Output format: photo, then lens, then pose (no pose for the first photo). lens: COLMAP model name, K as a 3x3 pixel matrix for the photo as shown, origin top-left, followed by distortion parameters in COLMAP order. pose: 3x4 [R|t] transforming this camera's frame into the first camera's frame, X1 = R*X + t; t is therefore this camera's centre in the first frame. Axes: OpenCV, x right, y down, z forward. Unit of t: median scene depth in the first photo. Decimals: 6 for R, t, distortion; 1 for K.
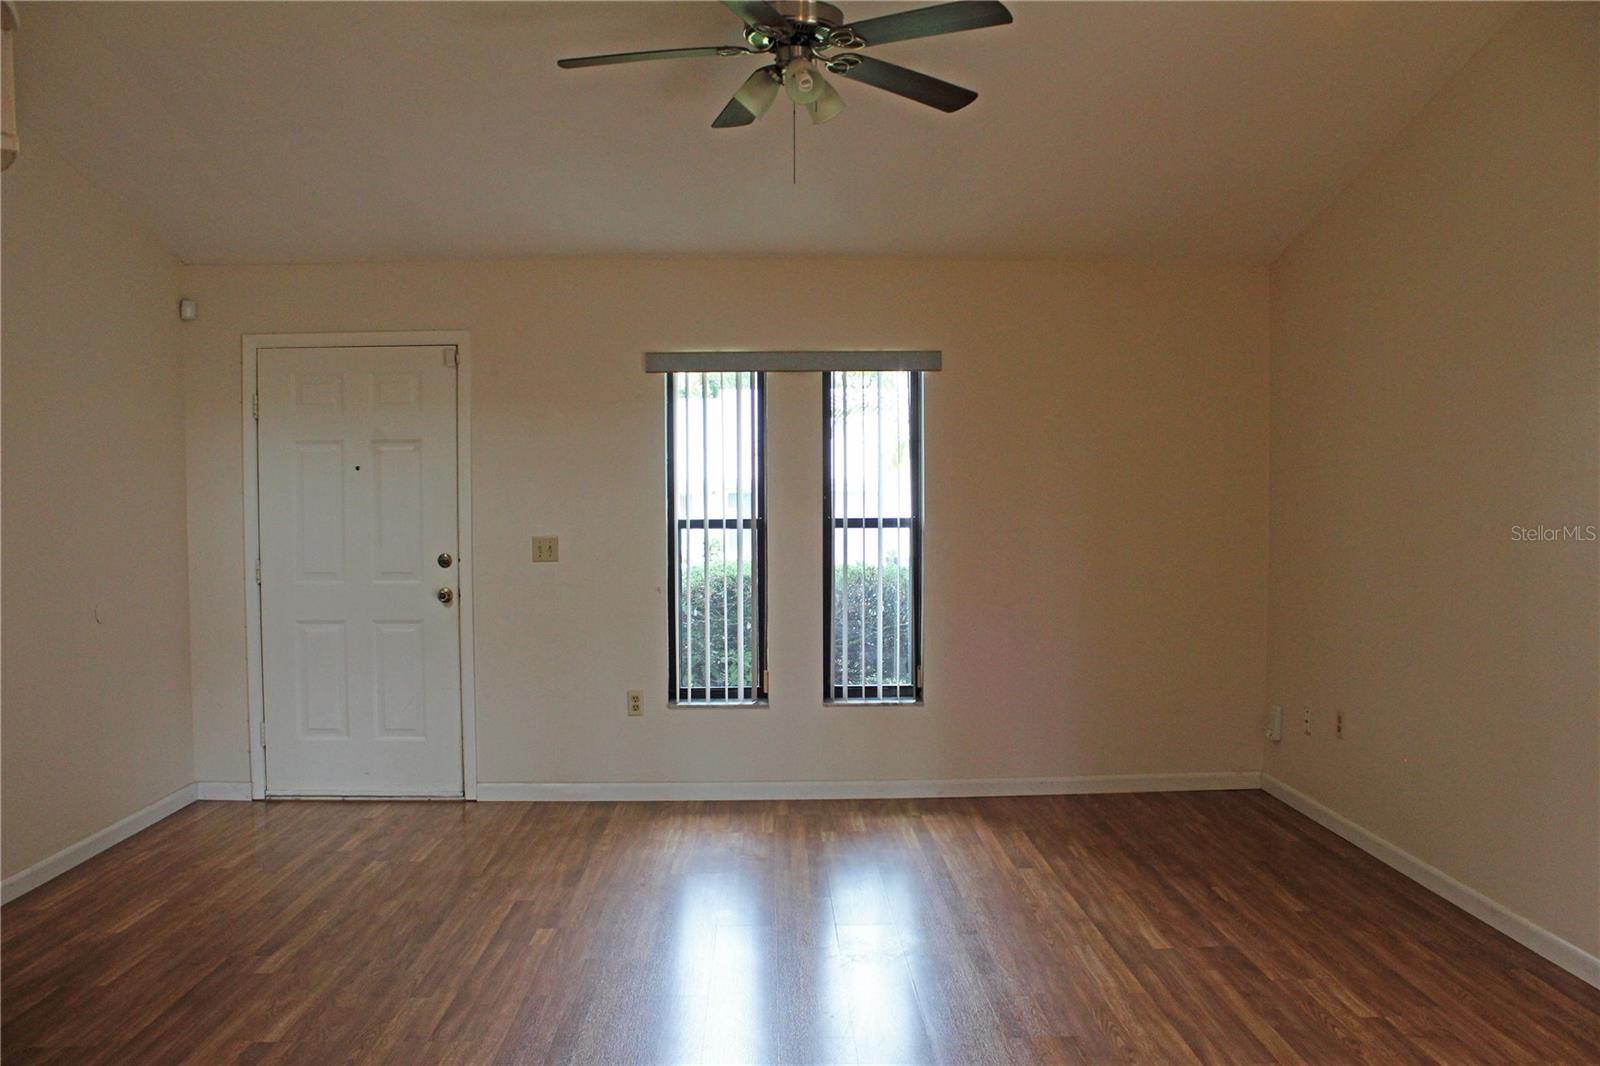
lens RADIAL K [[1322.9, 0, 795.4], [0, 1322.9, 524.5], [0, 0, 1]] dist [-0.138037, 0.106455]
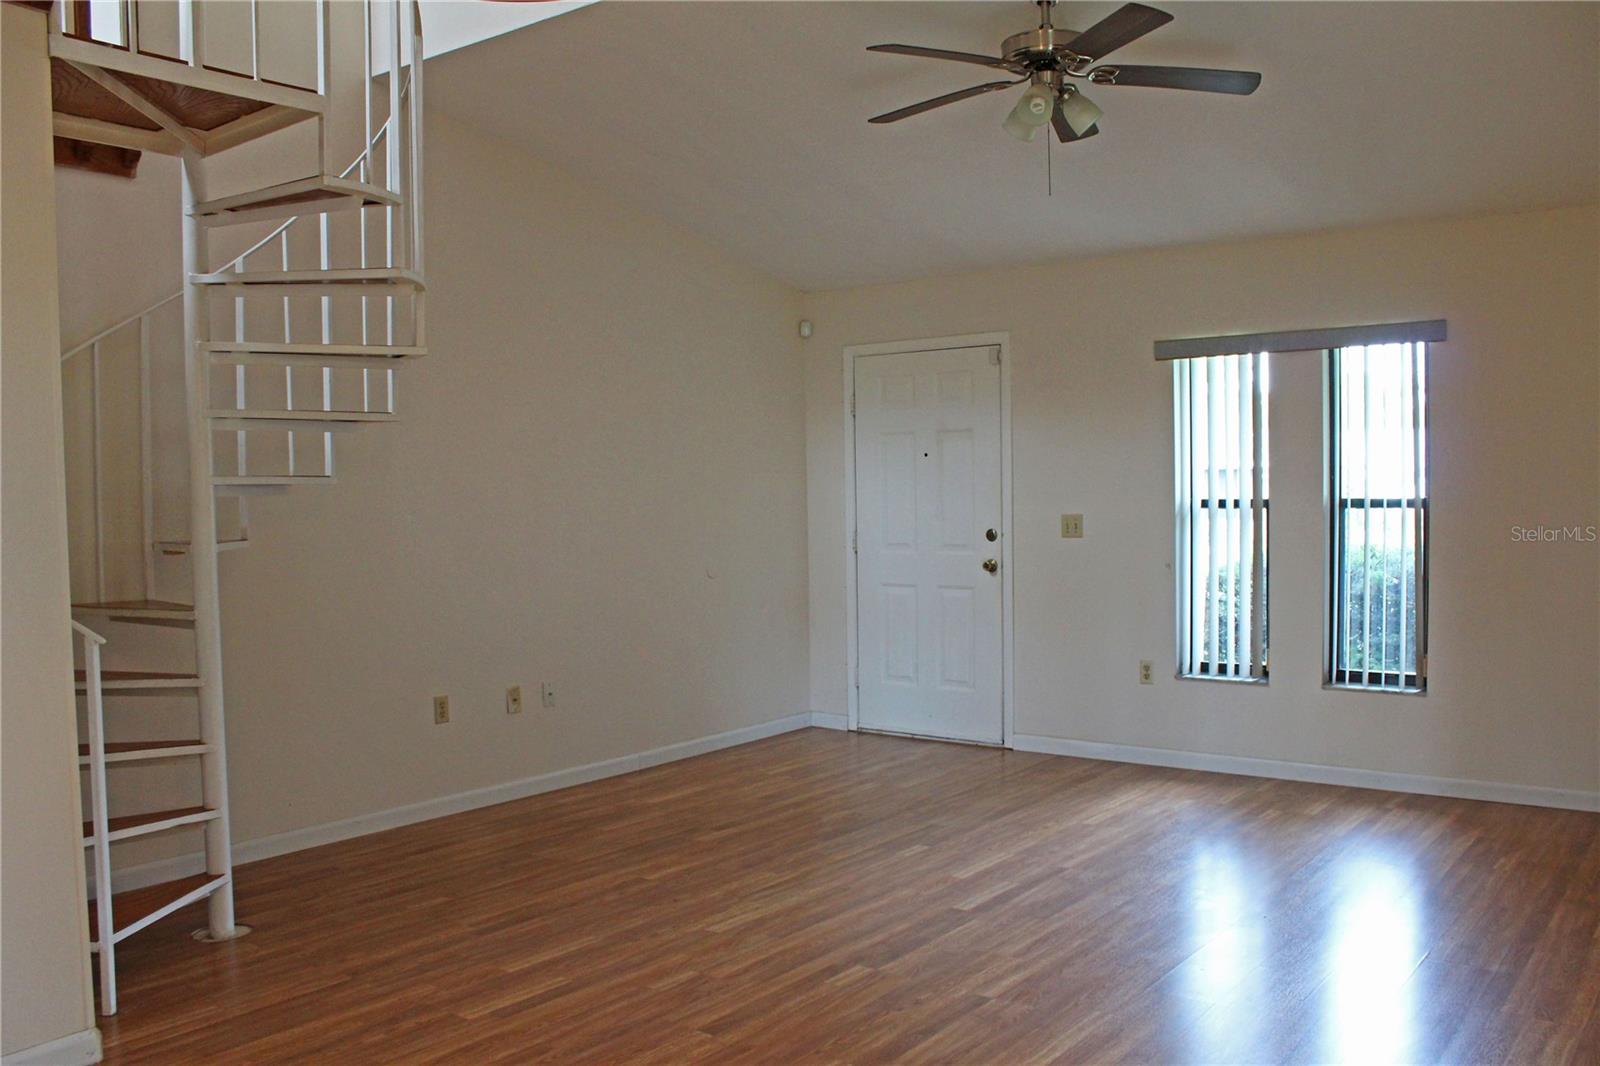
lens RADIAL K [[1322.9, 0, 804.3], [0, 1322.9, 537.0], [0, 0, 1]] dist [-0.138037, 0.106455]
pose [[0.787269, 0.017399, -0.616365, 0.310014], [-0.000943, 0.999635, 0.027014, -0.001605], [0.616609, -0.020686, 0.786997, -0.000225]]
